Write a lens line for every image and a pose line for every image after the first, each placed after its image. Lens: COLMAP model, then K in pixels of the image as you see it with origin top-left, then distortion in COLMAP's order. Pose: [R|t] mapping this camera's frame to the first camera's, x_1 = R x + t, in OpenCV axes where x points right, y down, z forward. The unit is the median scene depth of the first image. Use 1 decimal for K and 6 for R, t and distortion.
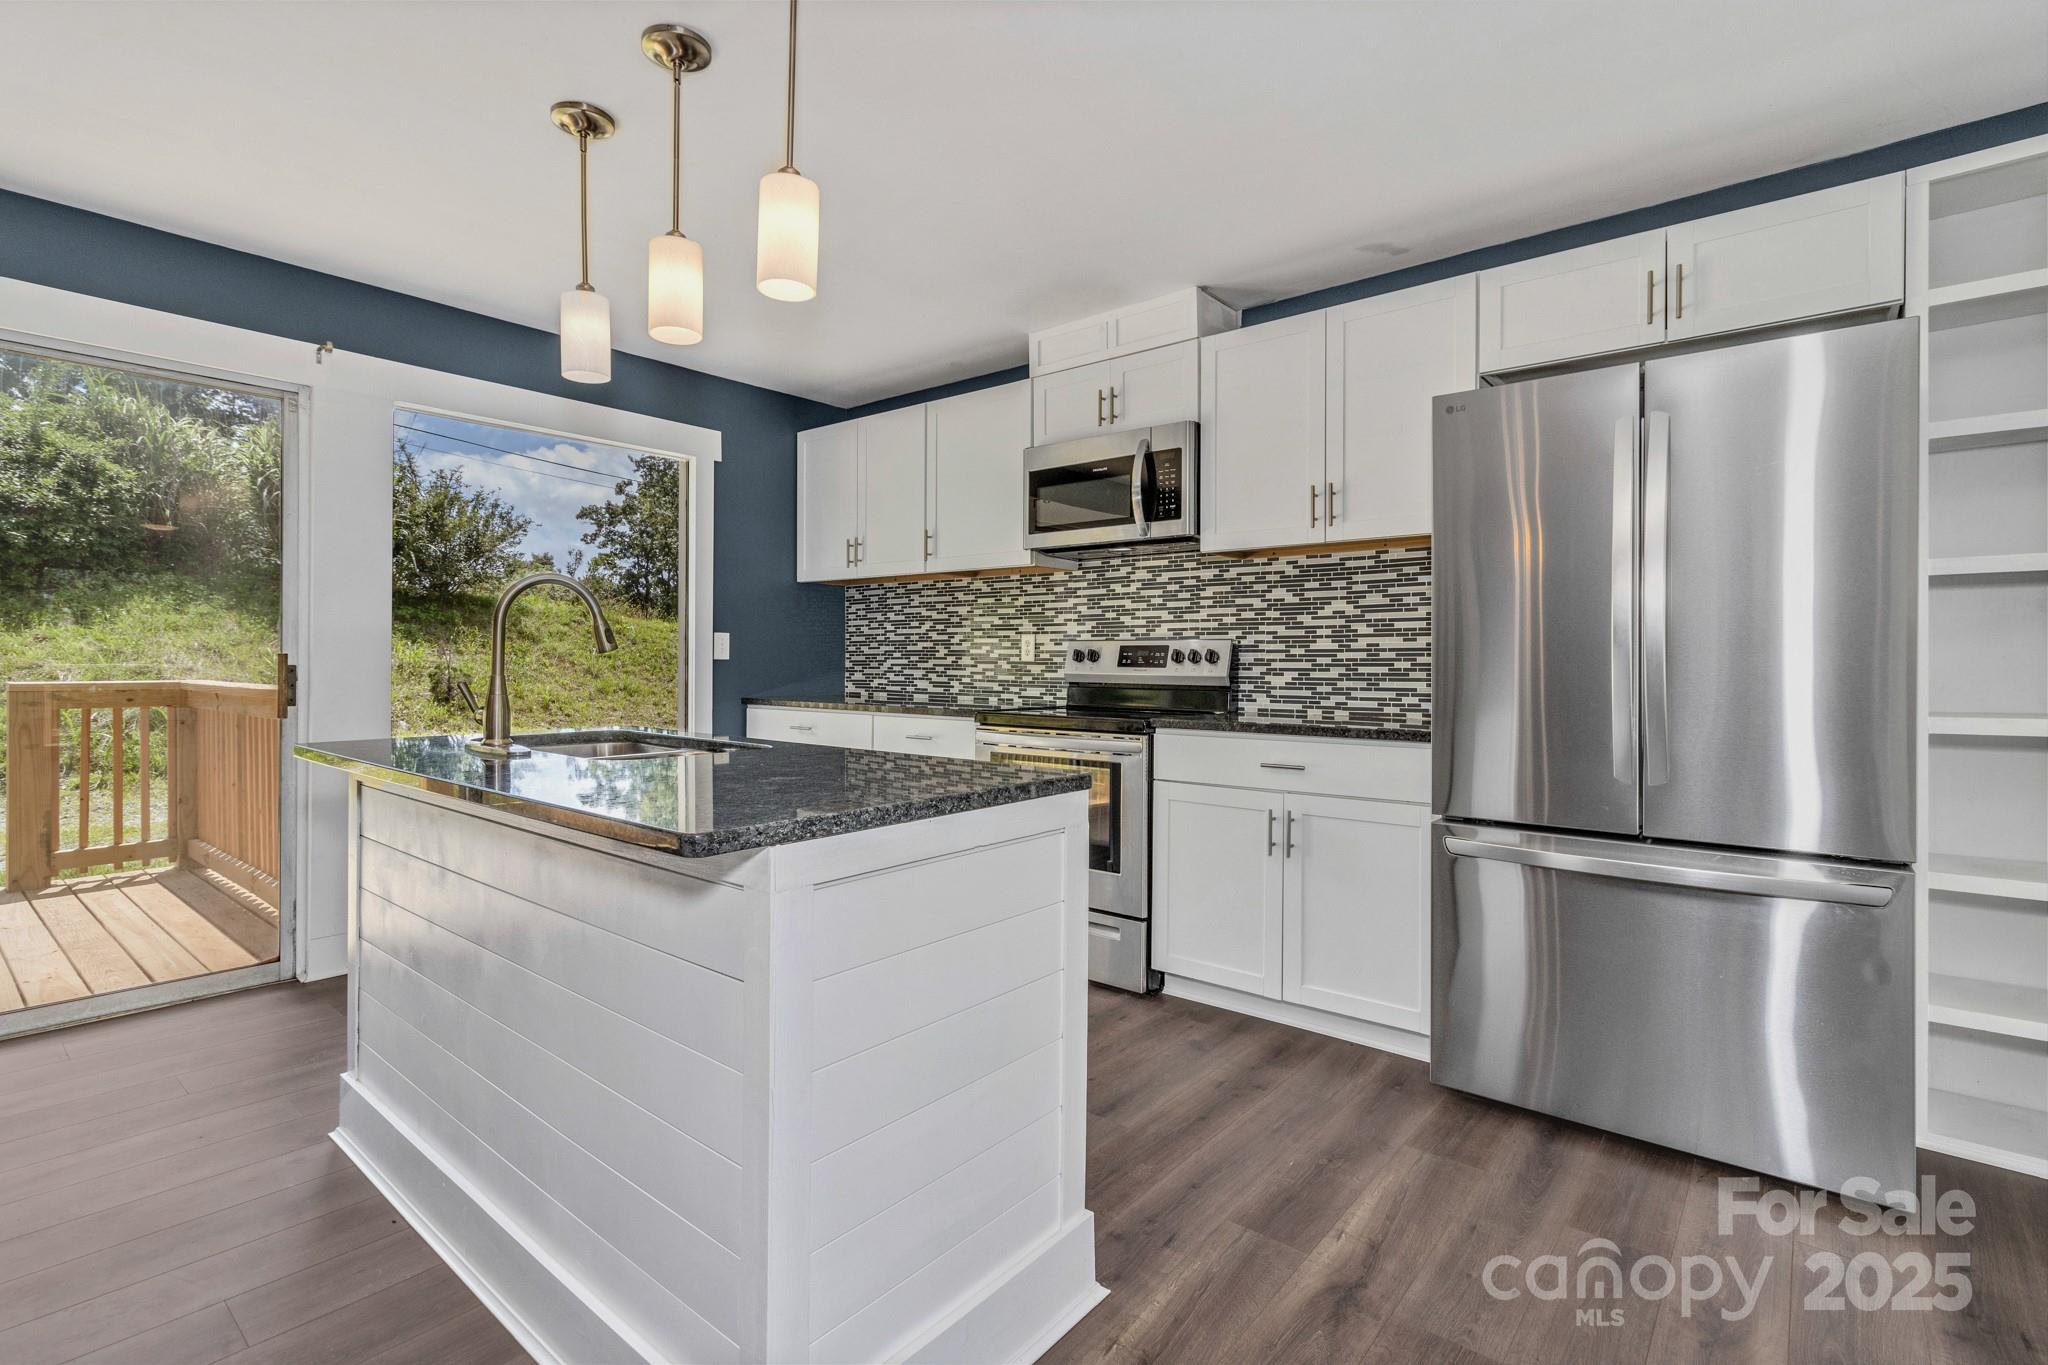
lens RADIAL K [[954.9, 0, 1032.5], [0, 954.9, 653.0], [0, 0, 1]] dist [0.002225, 0.001220]
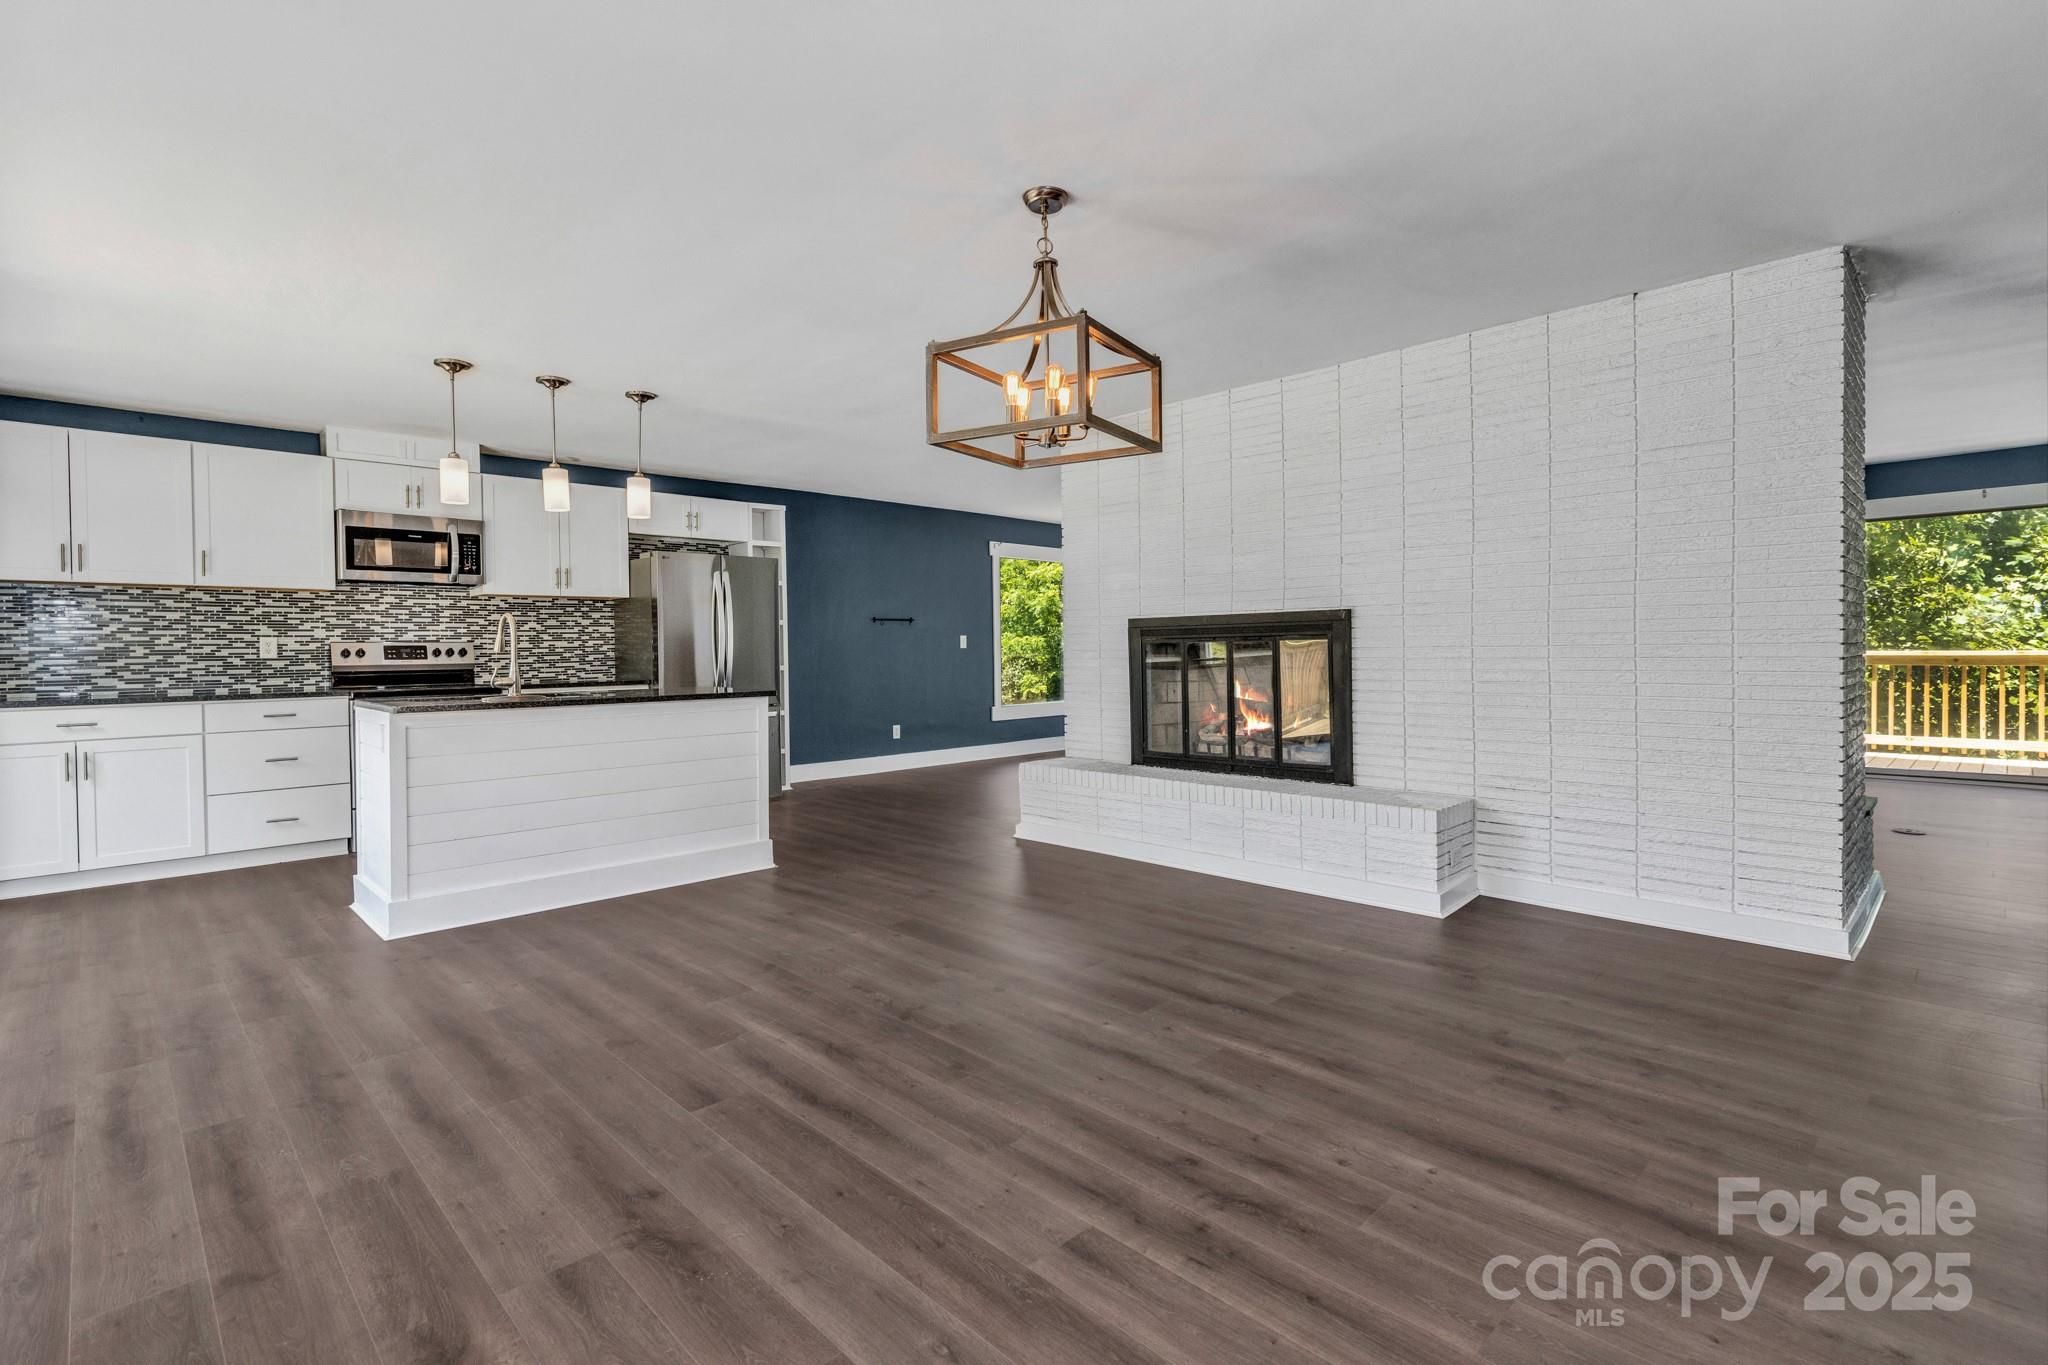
lens RADIAL K [[954.9, 0, 1031.6], [0, 954.9, 658.2], [0, 0, 1]] dist [0.002225, 0.001220]
pose [[0.101094, -0.017911, 0.994716, -1.286497], [0.004594, 0.999836, 0.017537, -0.009865], [-0.994866, 0.002797, 0.101159, -0.173293]]
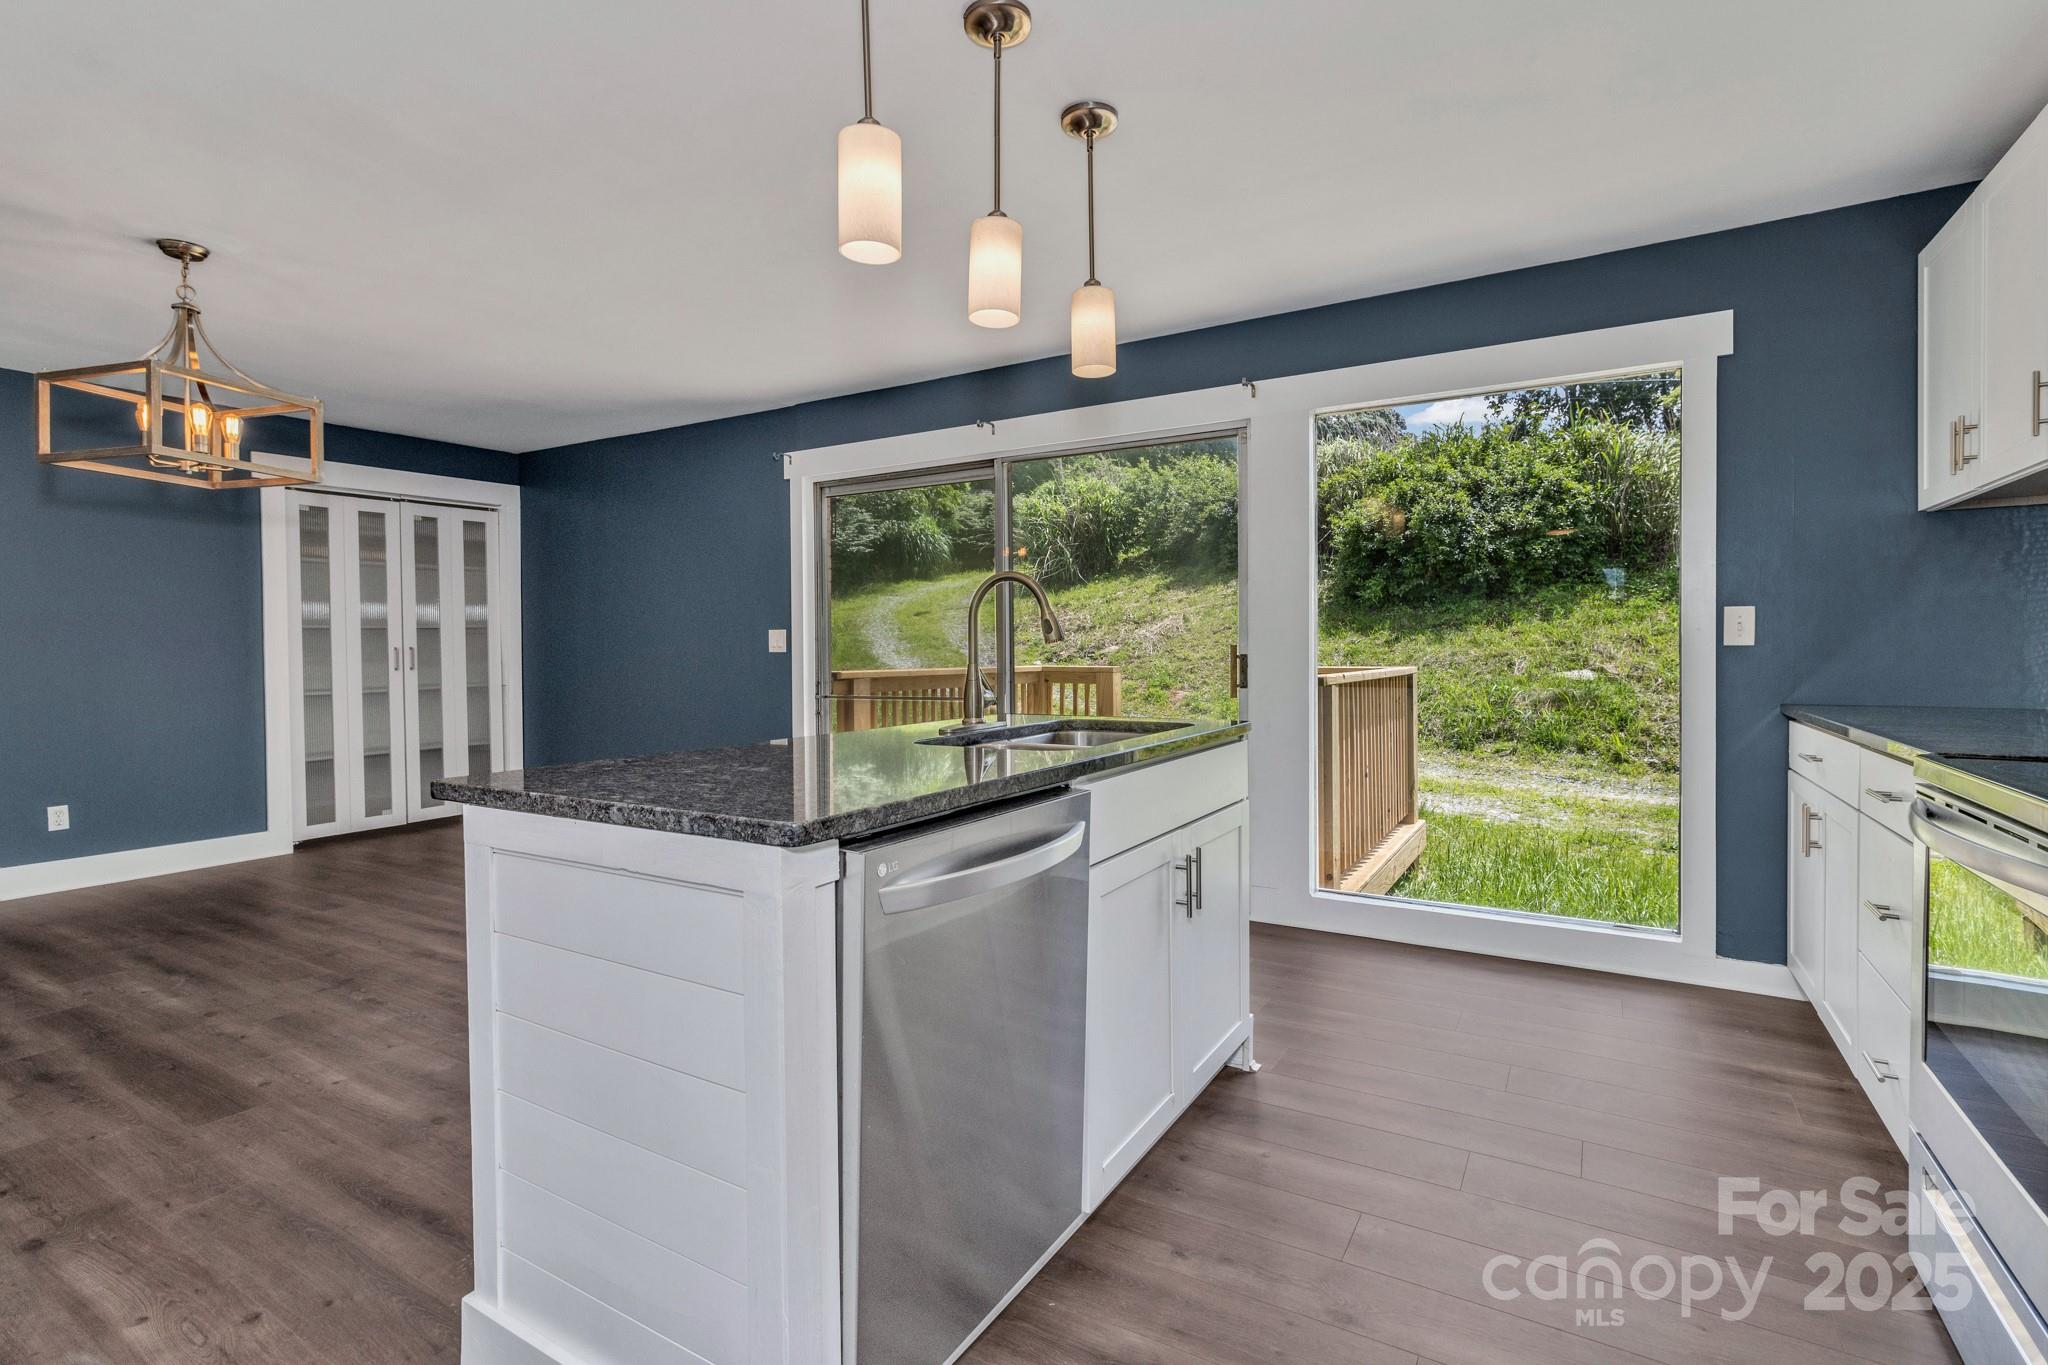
lens RADIAL K [[954.9, 0, 1028.0], [0, 954.9, 656.4], [0, 0, 1]] dist [0.002225, 0.001220]
pose [[0.143149, 0.002158, -0.989699, 0.311001], [0.014016, 0.999893, 0.004207, 0.005201], [0.989602, -0.014474, 0.143103, 0.458123]]
